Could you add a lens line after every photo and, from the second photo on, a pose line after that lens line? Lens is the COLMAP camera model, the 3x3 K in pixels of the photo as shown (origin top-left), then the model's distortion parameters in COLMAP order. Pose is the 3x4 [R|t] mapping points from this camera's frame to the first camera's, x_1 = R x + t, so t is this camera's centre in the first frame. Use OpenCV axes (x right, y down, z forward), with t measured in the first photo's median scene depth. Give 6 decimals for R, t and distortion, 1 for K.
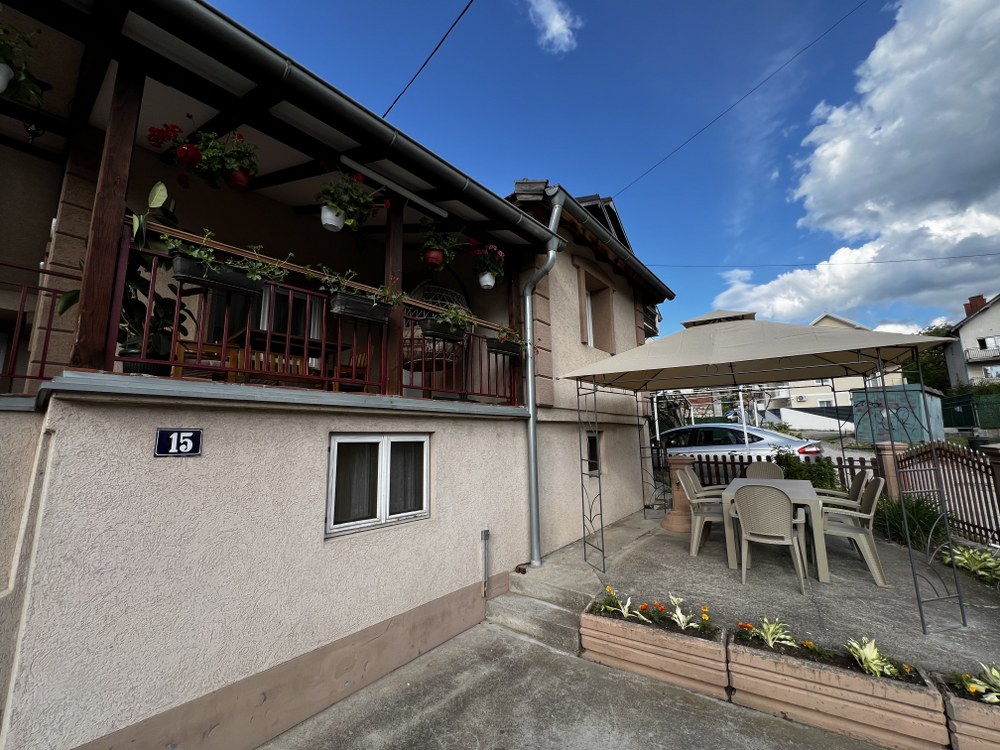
lens RADIAL K [[400.8, 0, 500.1], [0, 400.8, 373.4], [0, 0, 1]] dist [-0.000448, 0.000114]
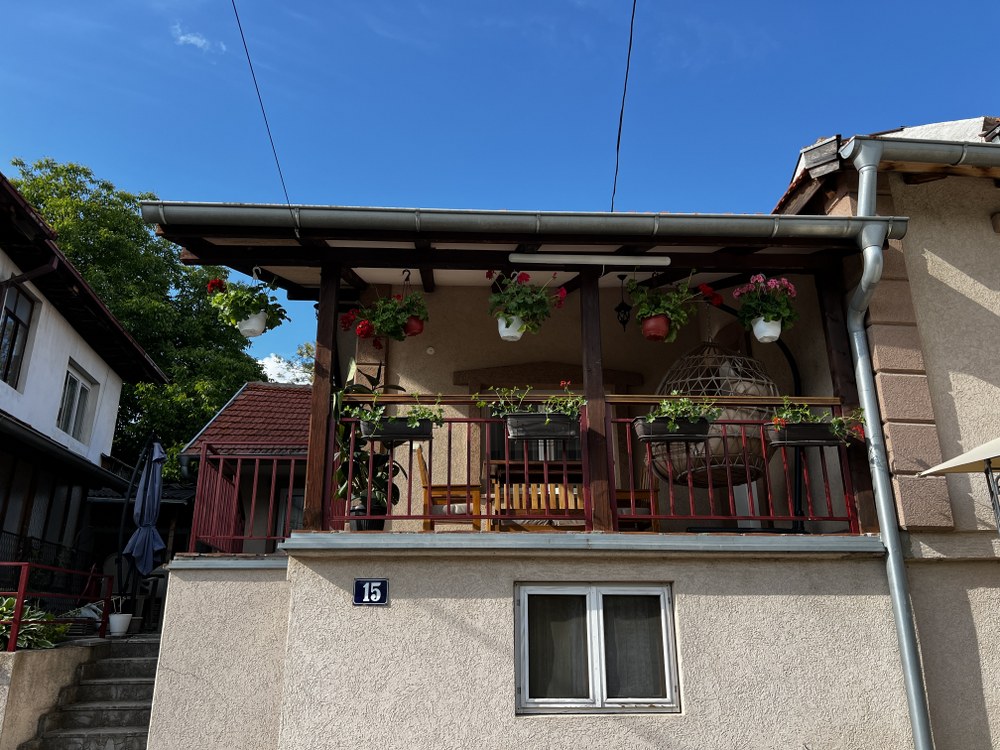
lens RADIAL K [[747.7, 0, 497.7], [0, 747.7, 380.8], [0, 0, 1]] dist [0.056493, -0.061510]
pose [[0.695873, -0.206791, -0.687749, 0.650365], [0.109889, 0.977030, -0.182584, 0.016255], [0.709708, 0.051479, 0.702613, -0.145024]]
